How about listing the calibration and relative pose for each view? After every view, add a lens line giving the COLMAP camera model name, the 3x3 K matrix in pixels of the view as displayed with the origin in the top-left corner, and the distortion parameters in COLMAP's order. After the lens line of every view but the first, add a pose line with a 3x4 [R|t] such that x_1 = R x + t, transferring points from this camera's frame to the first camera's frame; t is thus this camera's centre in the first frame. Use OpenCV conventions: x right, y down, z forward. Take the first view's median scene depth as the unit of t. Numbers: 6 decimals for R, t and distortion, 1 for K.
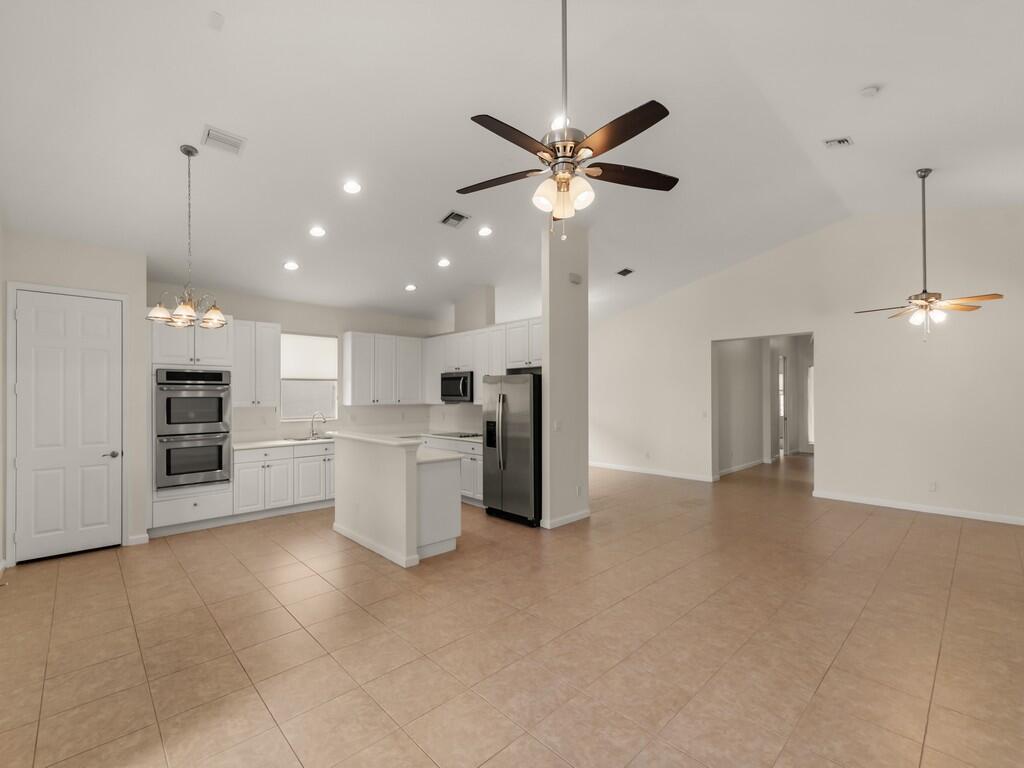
lens RADIAL K [[447.9, 0, 492.6], [0, 447.9, 392.0], [0, 0, 1]] dist [0.000279, -0.000562]
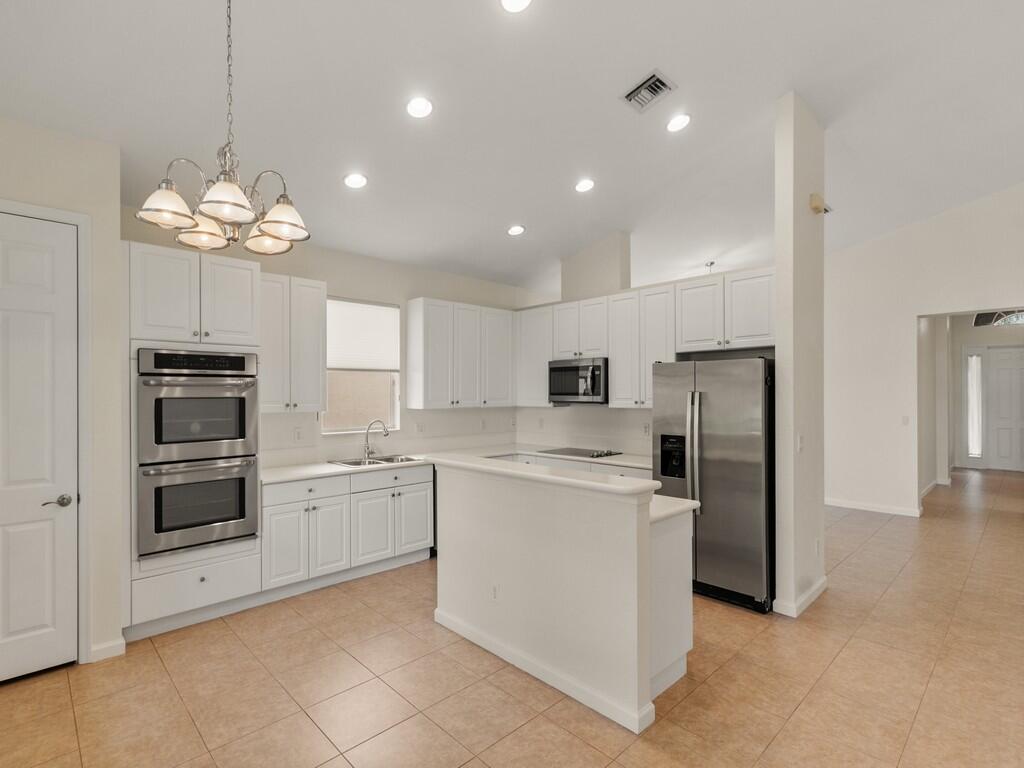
lens RADIAL K [[501.4, 0, 491.9], [0, 501.4, 391.6], [0, 0, 1]] dist [0.000703, -0.000368]
pose [[0.999997, -0.000889, 0.002454, -0.269799], [0.000880, 0.999993, 0.003605, 0.001671], [-0.002457, -0.003603, 0.999990, 0.322418]]
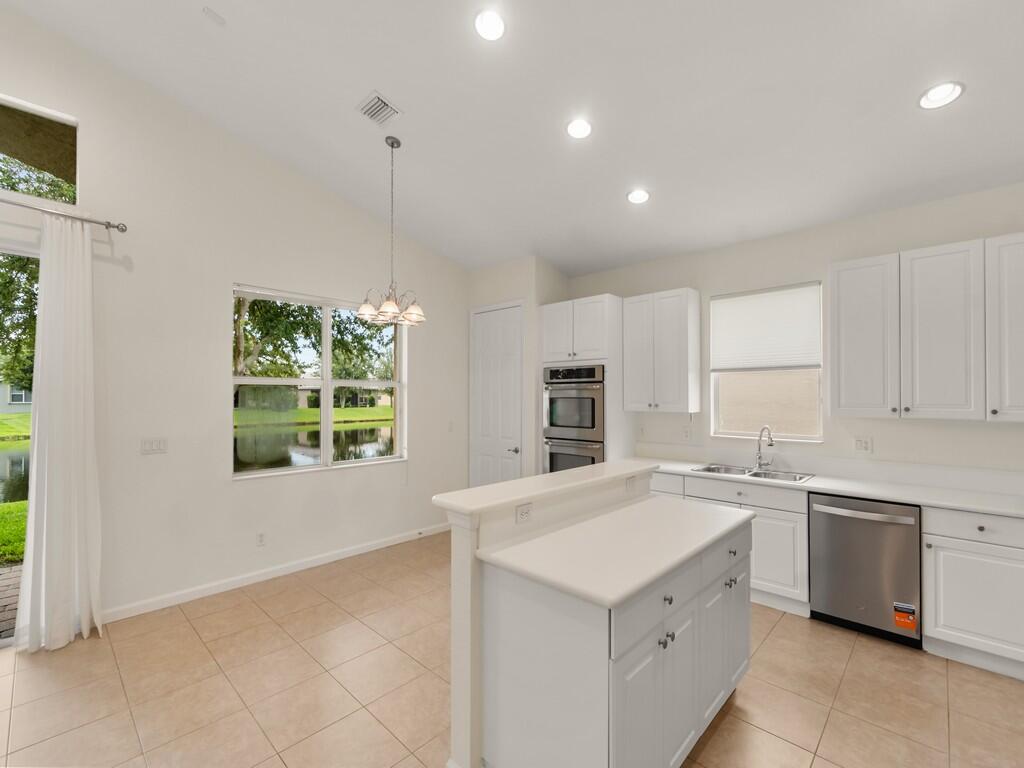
lens RADIAL K [[447.9, 0, 492.6], [0, 447.9, 392.0], [0, 0, 1]] dist [0.000279, -0.000562]
pose [[0.046096, -0.004141, -0.998928, 0.190250], [0.005981, 0.999975, -0.003870, 0.003059], [0.998919, -0.005796, 0.046120, 0.766060]]
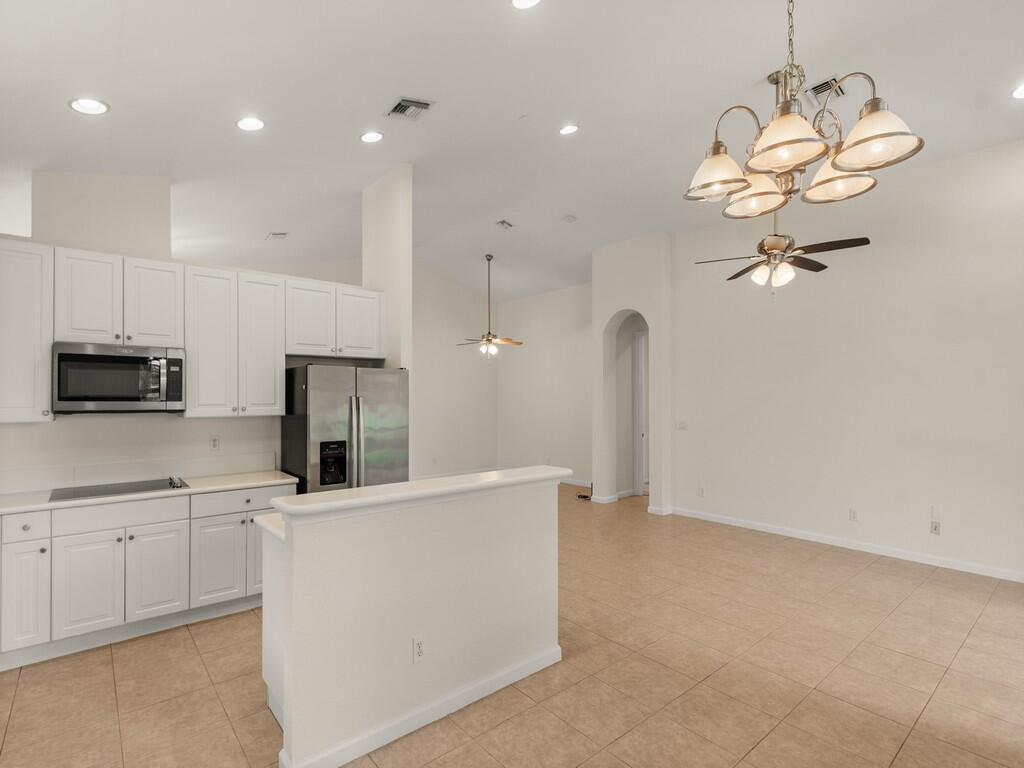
lens RADIAL K [[501.4, 0, 491.9], [0, 501.4, 391.6], [0, 0, 1]] dist [0.000703, -0.000368]
pose [[0.059864, 0.015205, 0.998091, -0.702725], [-0.007774, 0.999861, -0.014766, 0.006799], [-0.998176, -0.006875, 0.059973, 0.788714]]
